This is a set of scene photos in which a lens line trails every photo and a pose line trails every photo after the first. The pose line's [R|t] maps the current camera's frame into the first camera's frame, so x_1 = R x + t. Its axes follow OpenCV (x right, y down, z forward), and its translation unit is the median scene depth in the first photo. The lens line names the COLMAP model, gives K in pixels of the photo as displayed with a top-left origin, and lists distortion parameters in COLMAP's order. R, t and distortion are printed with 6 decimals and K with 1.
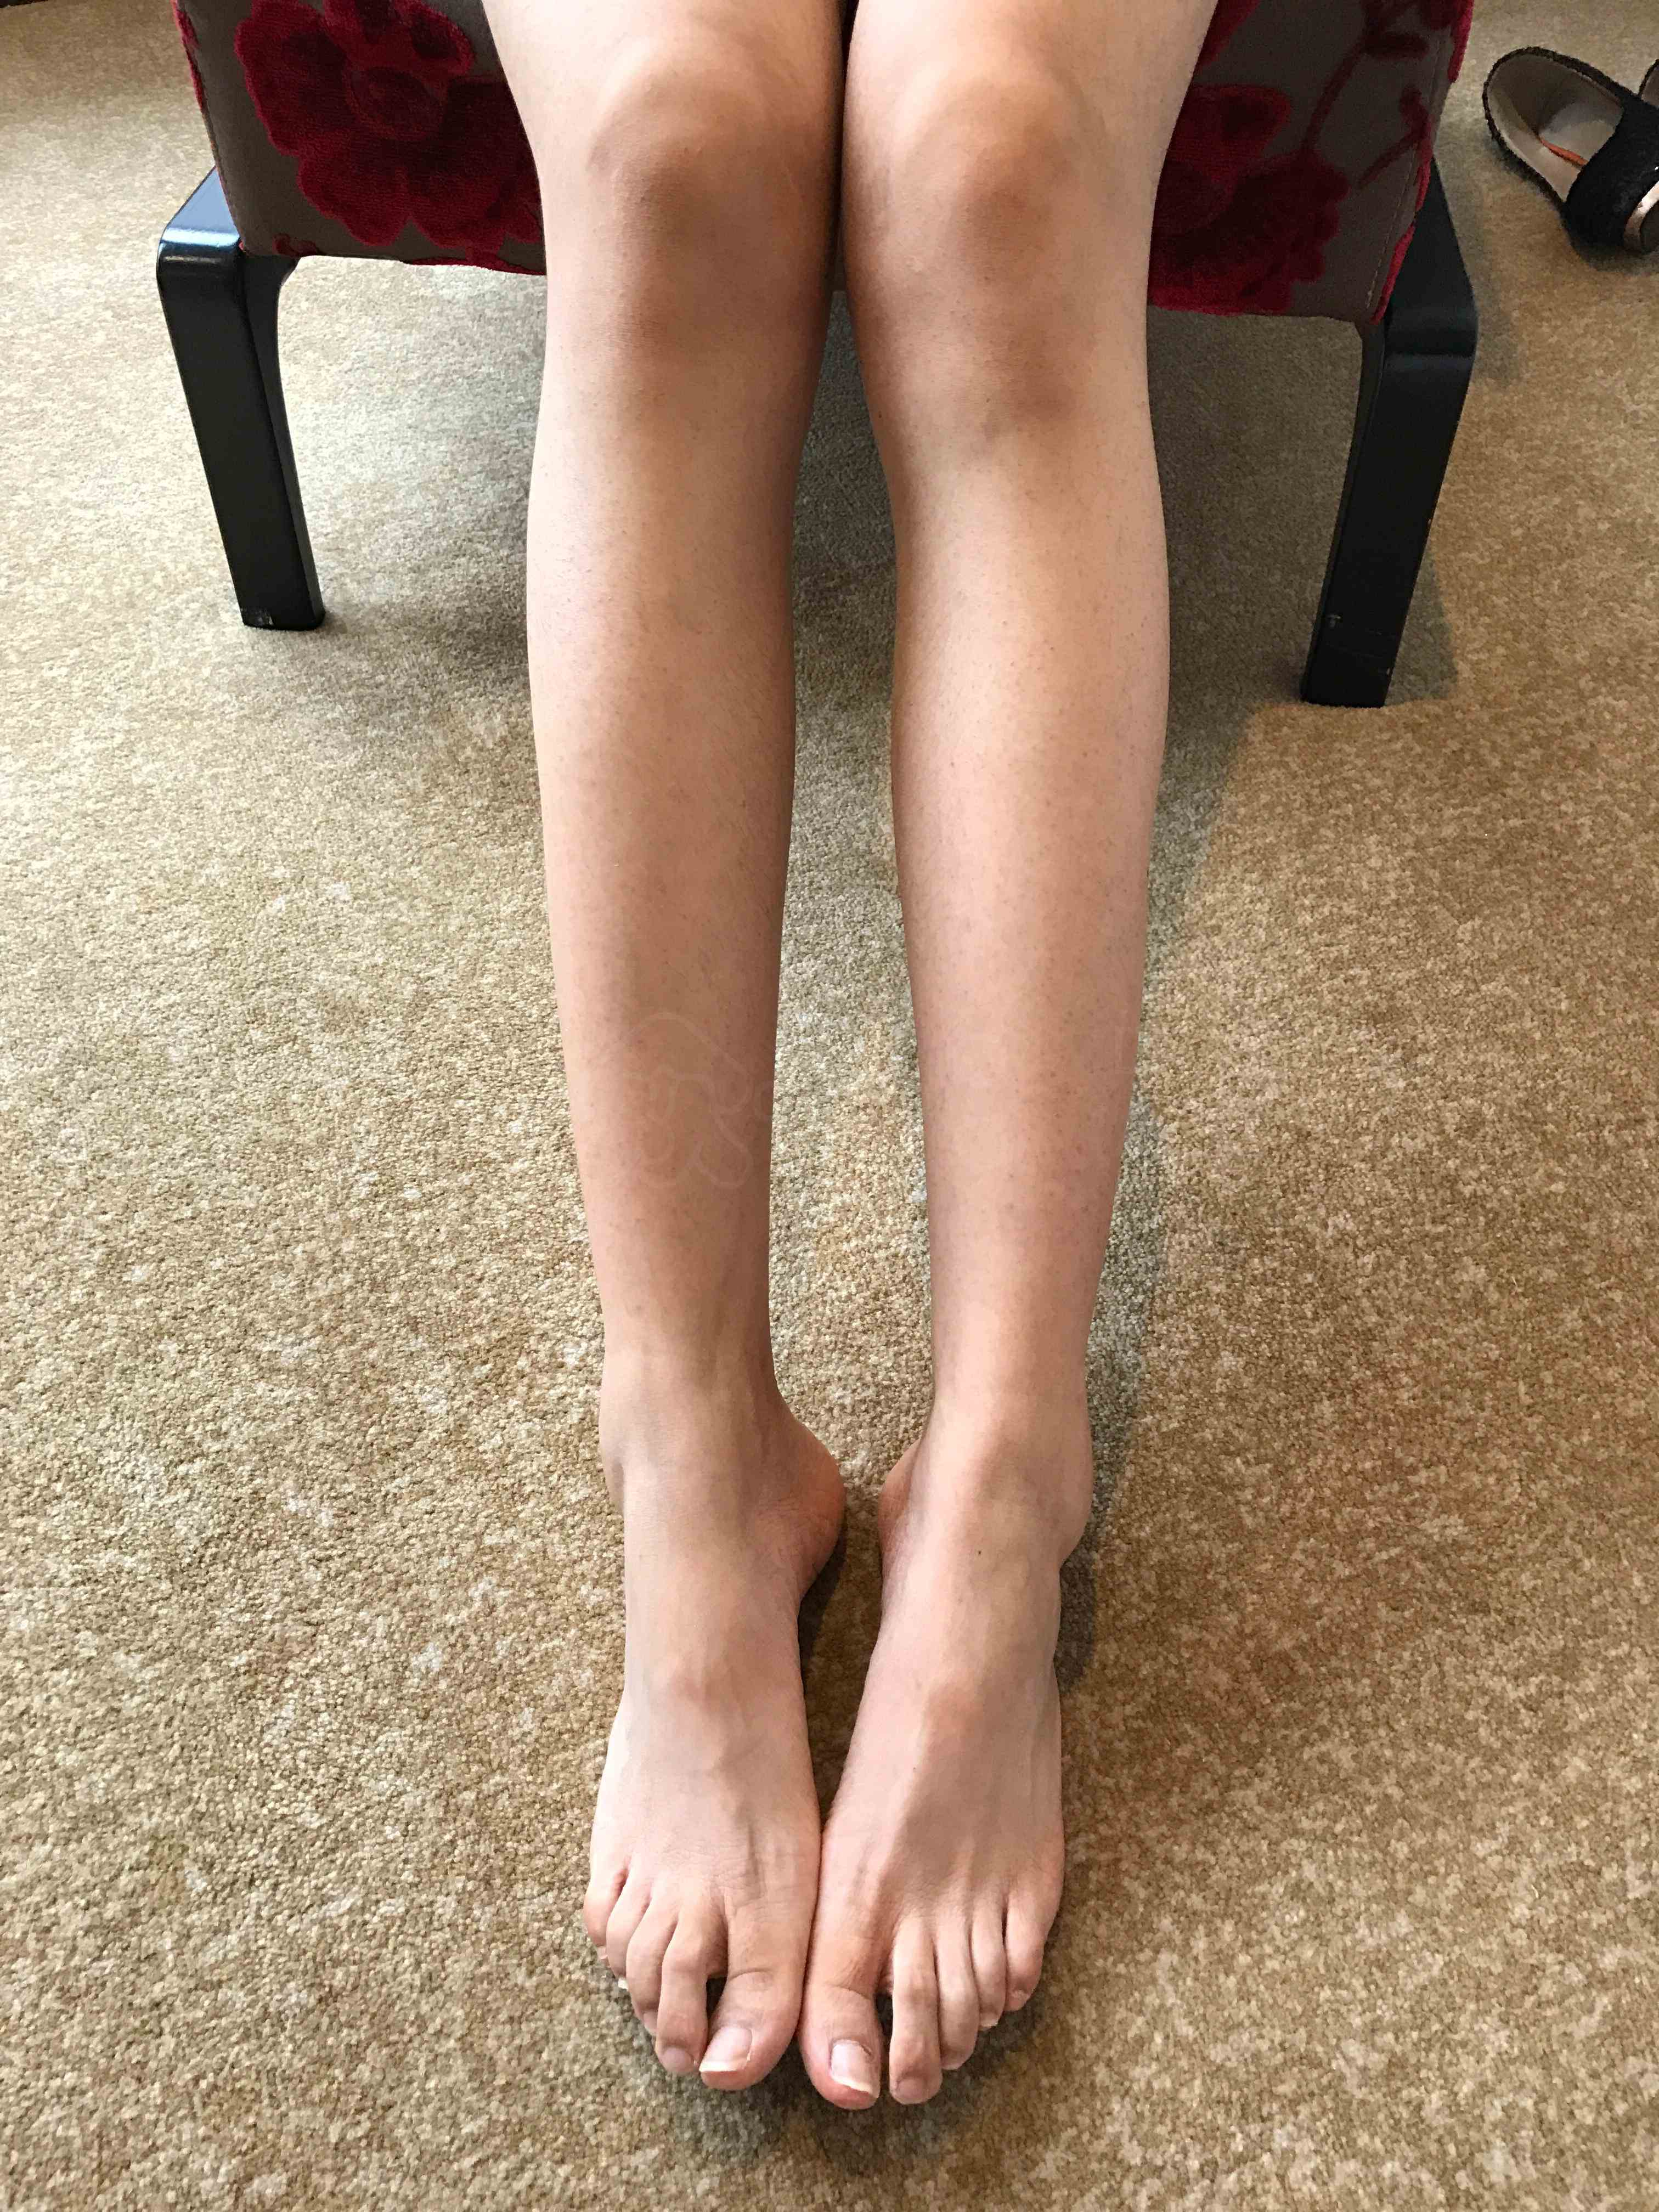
lens RADIAL K [[1830.3, 0, 867.0], [0, 1830.3, 1048.4], [0, 0, 1]] dist [0.017680, -0.009947]
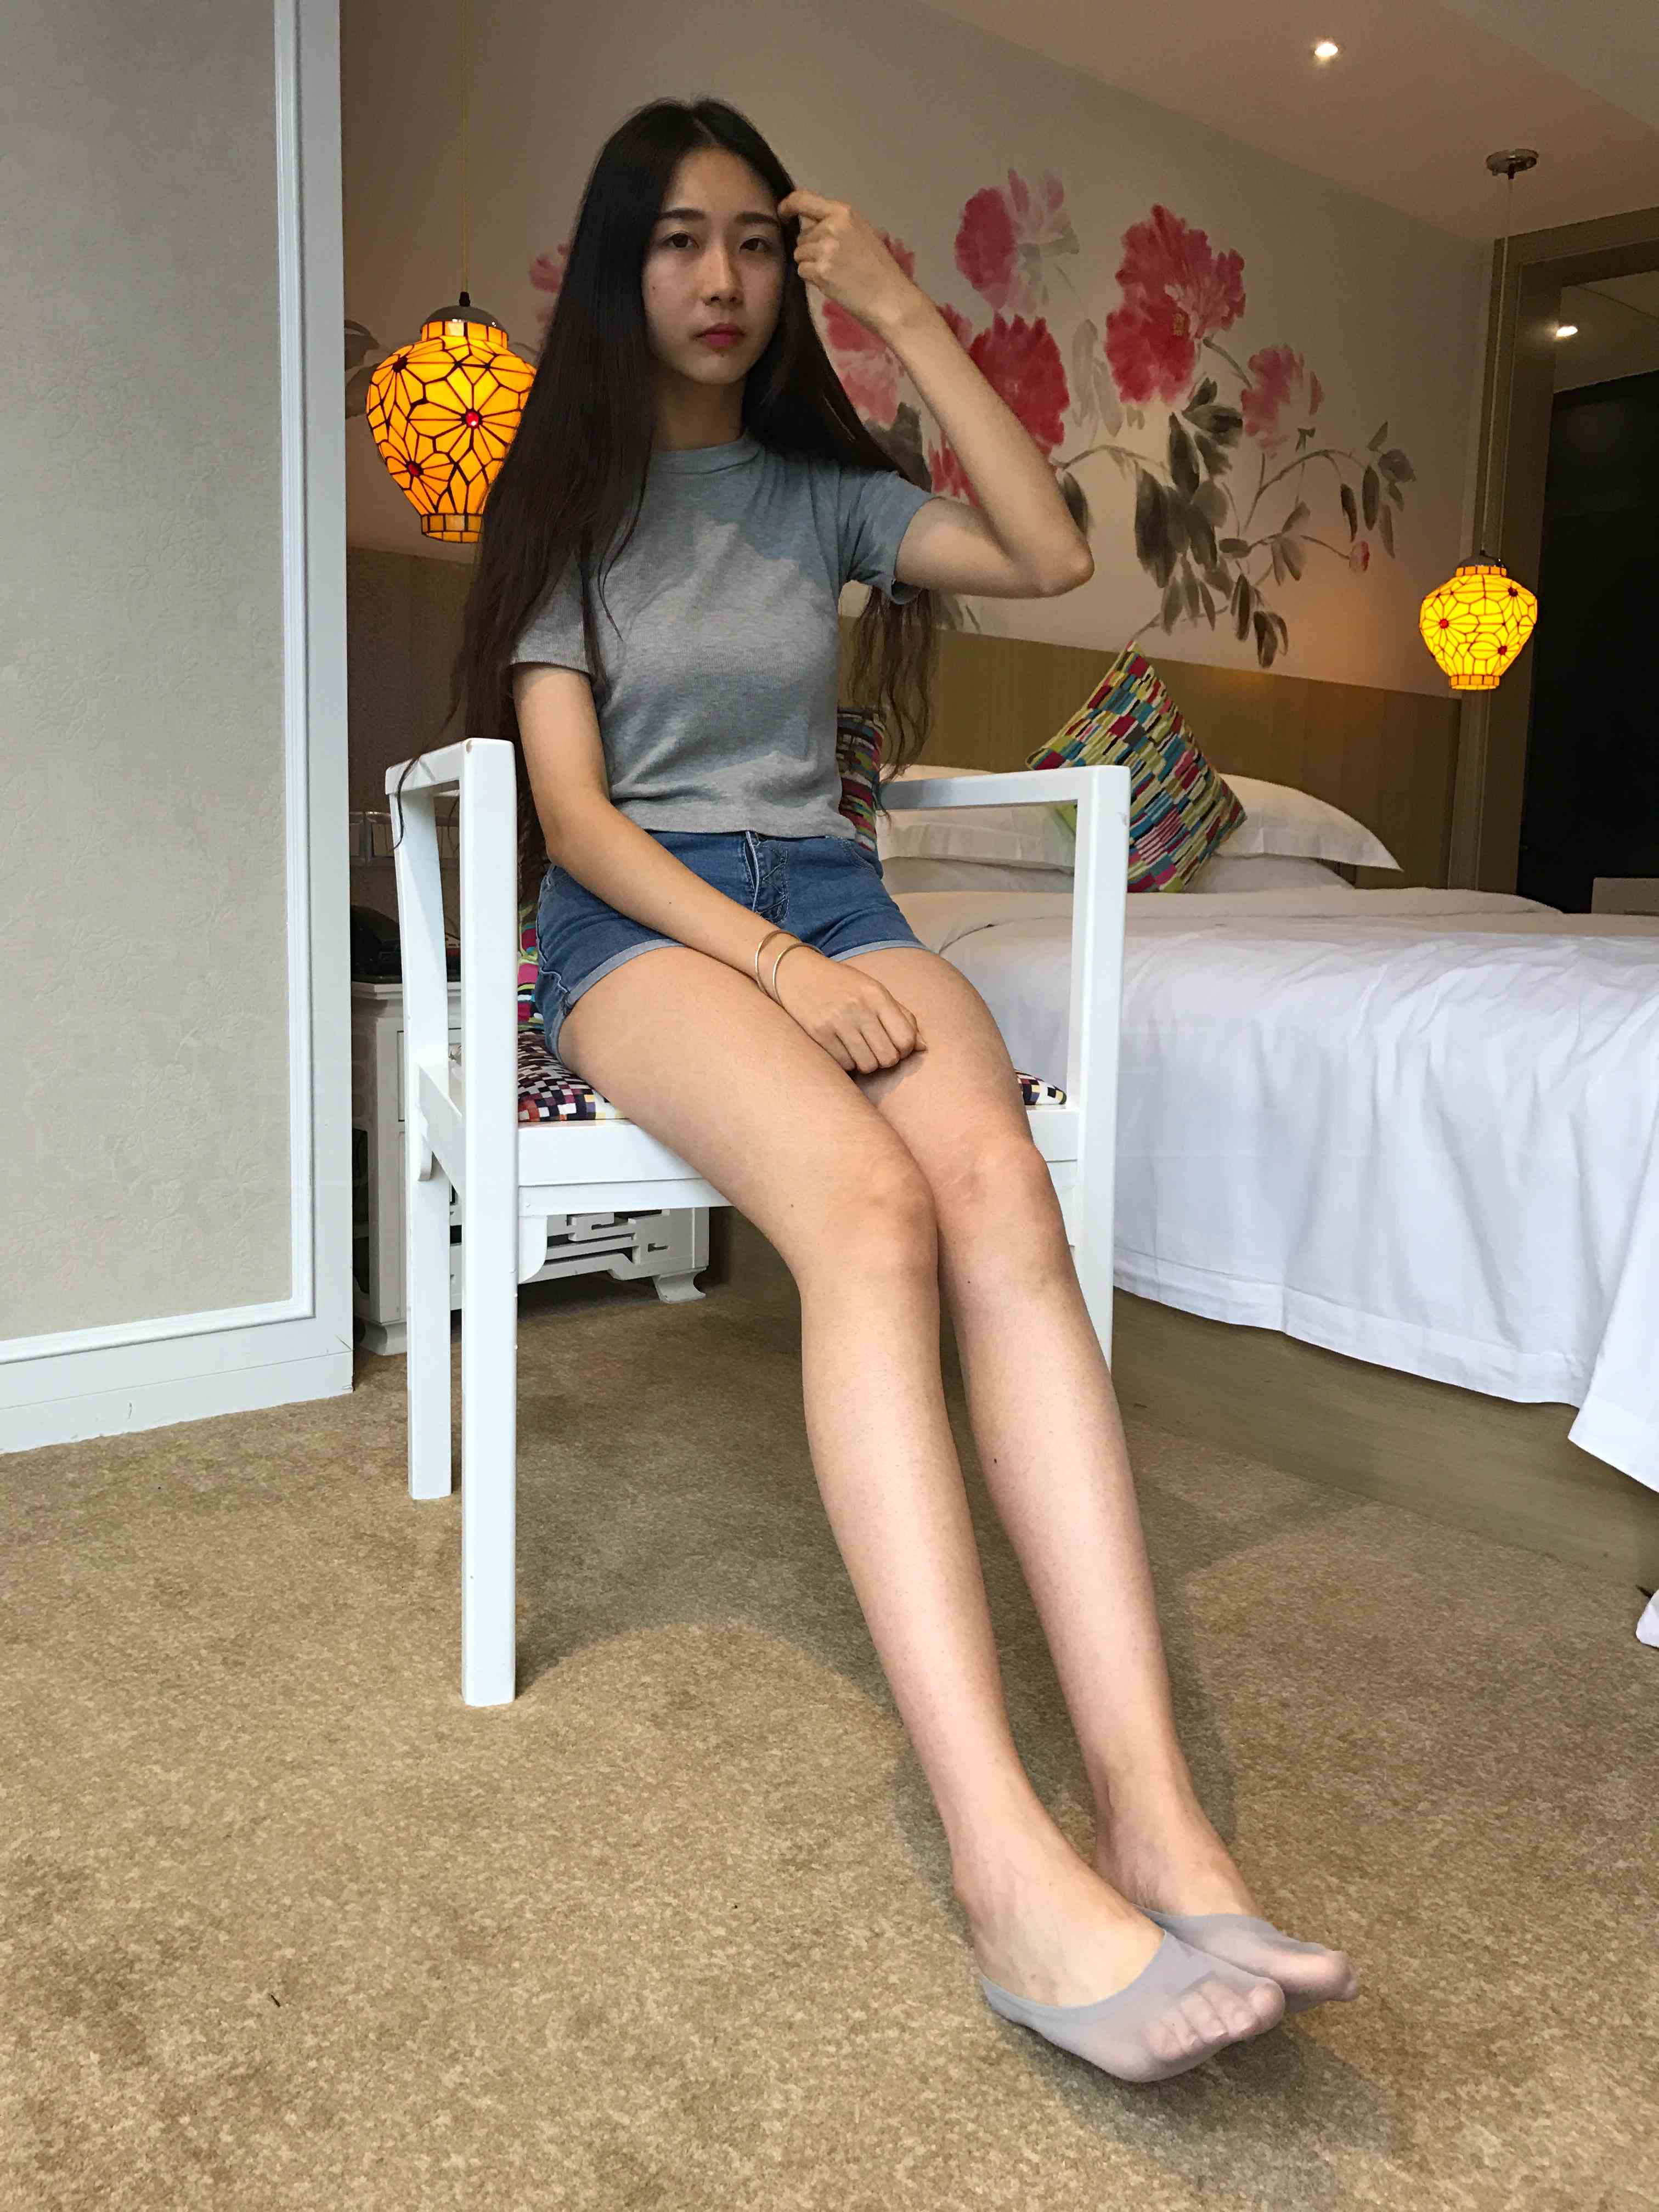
lens RADIAL K [[1830.3, 0, 837.1], [0, 1830.3, 1079.3], [0, 0, 1]] dist [0.017680, -0.009947]
pose [[-0.434386, -0.130435, 0.891233, -1.533564], [0.685988, 0.593317, 0.421184, -0.883793], [-0.583721, 0.794331, -0.168252, 0.698807]]
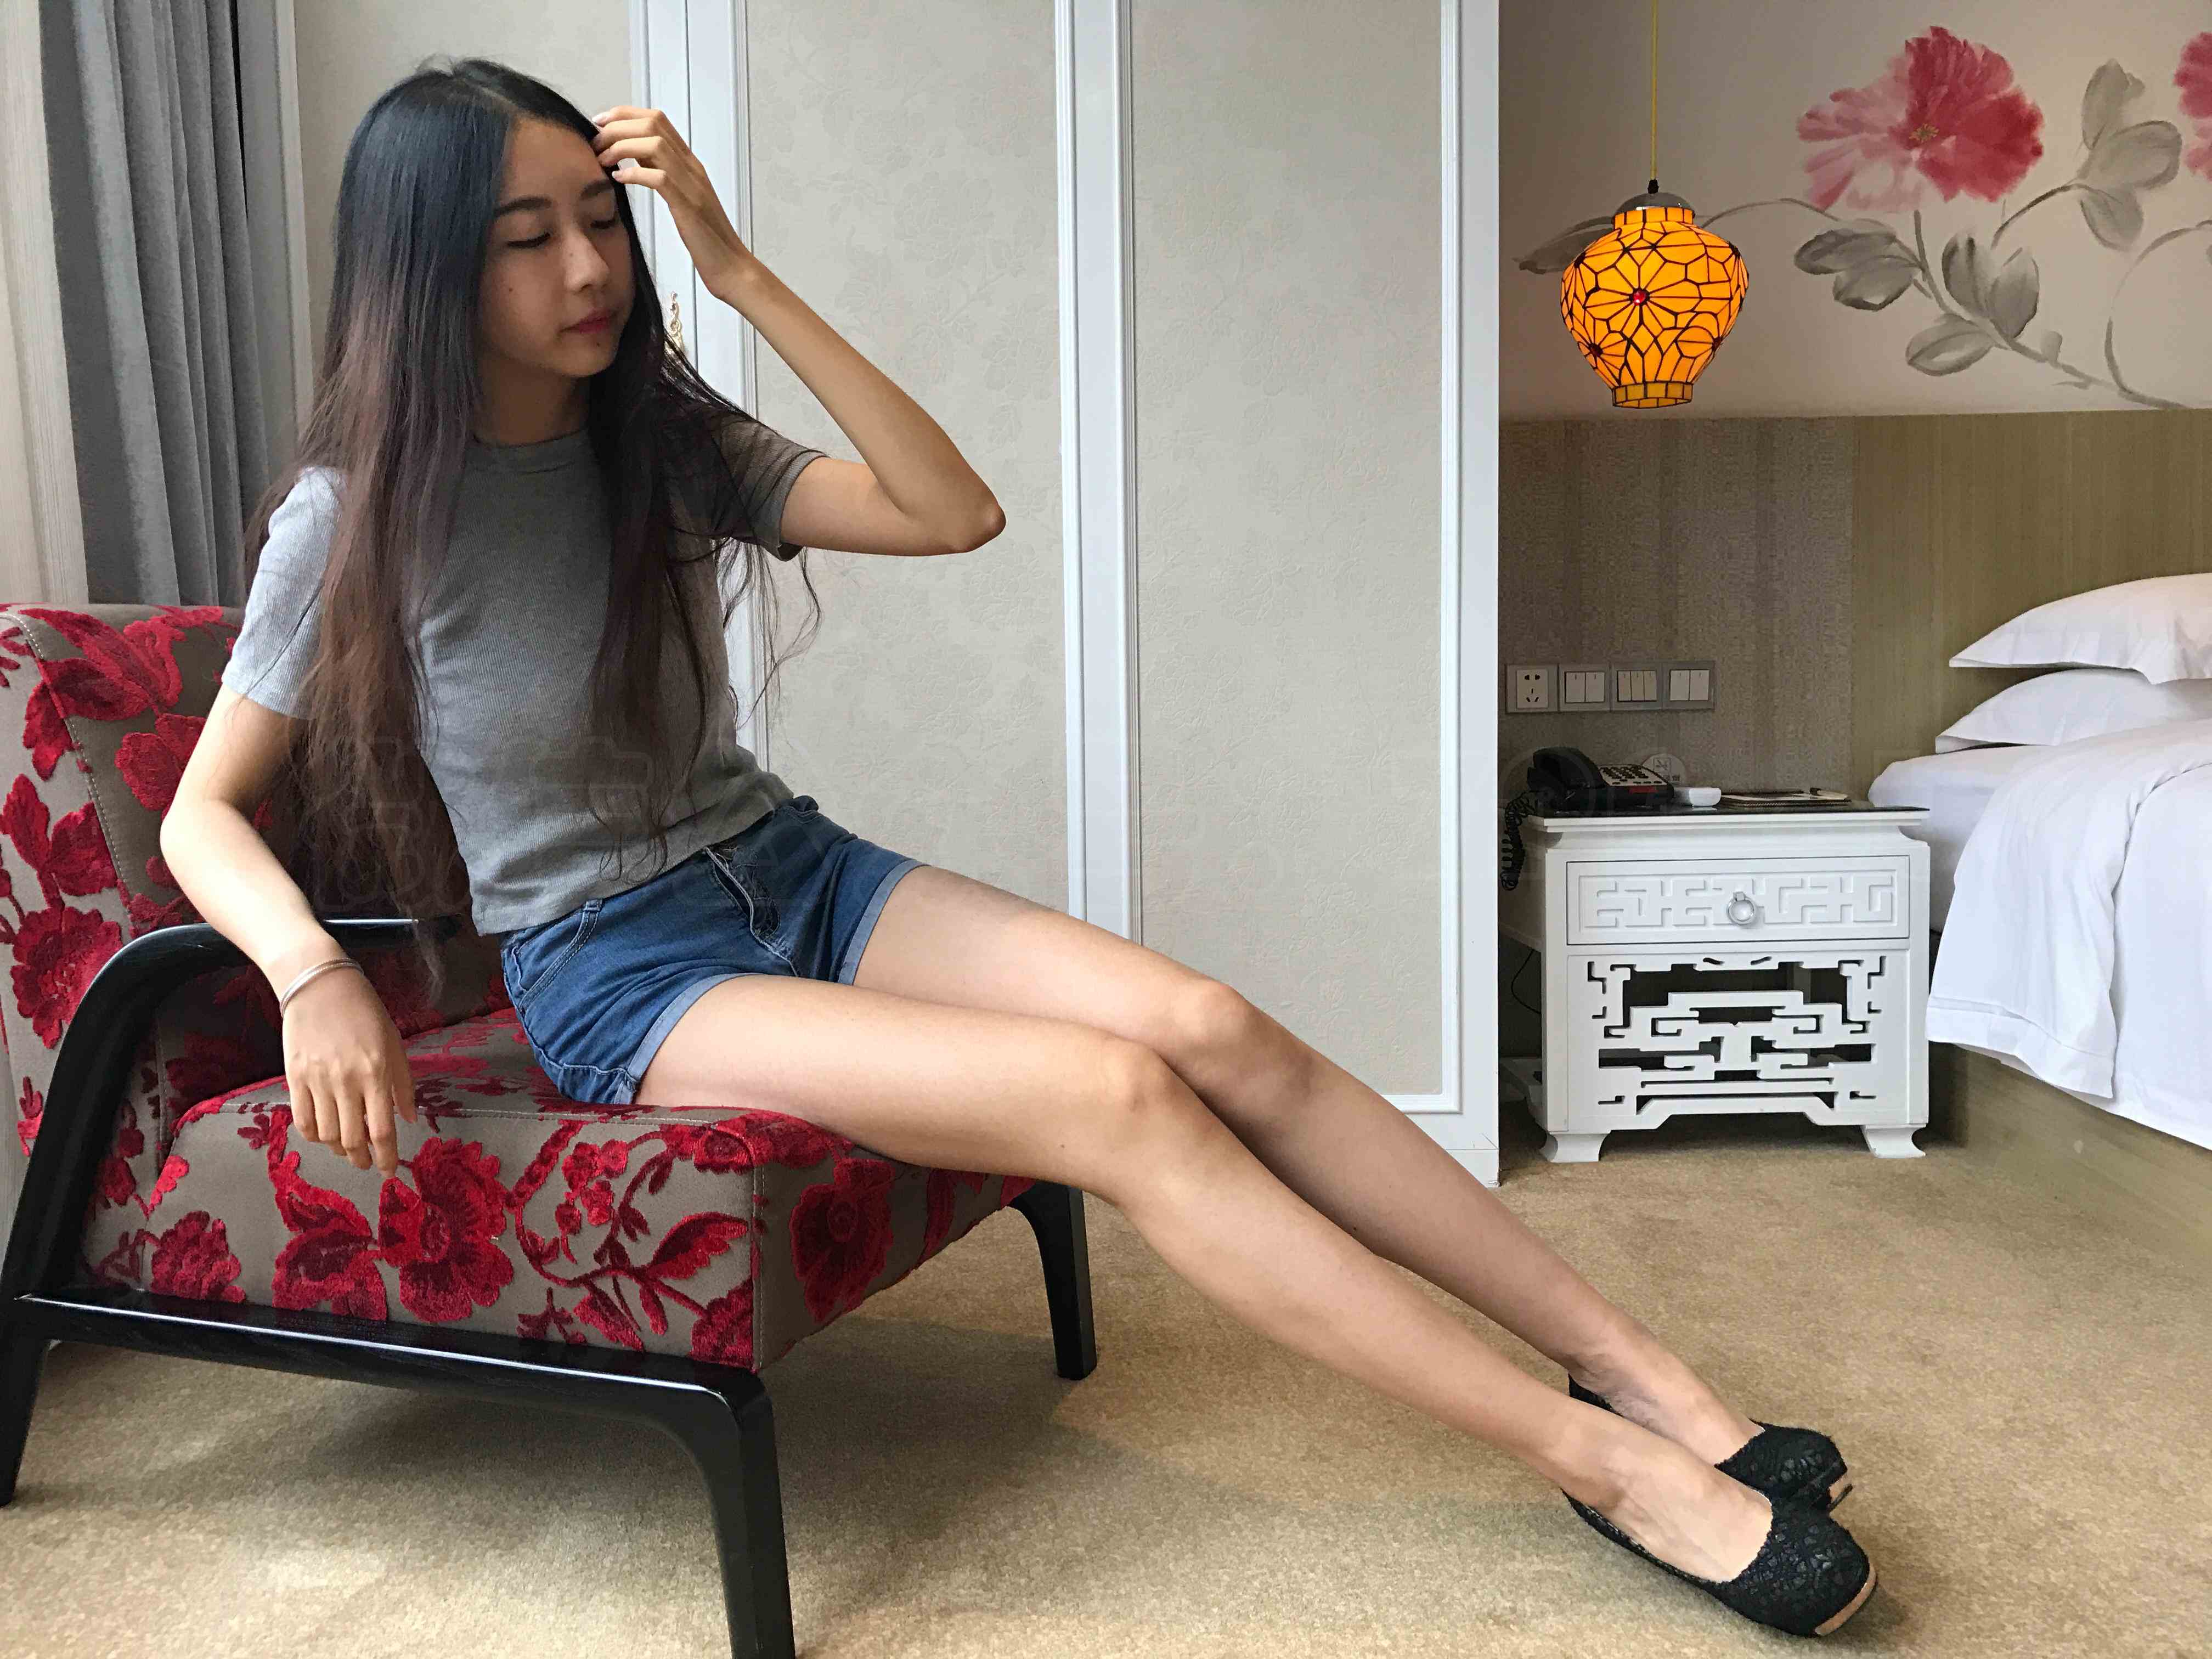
lens RADIAL K [[1830.3, 0, 1100.5], [0, 1830.3, 815.7], [0, 0, 1]] dist [0.017680, -0.009947]
pose [[0.260588, -0.077211, 0.962358, -1.888658], [0.765503, 0.623927, -0.157225, -0.323617], [-0.588301, 0.777659, 0.221693, 0.242685]]
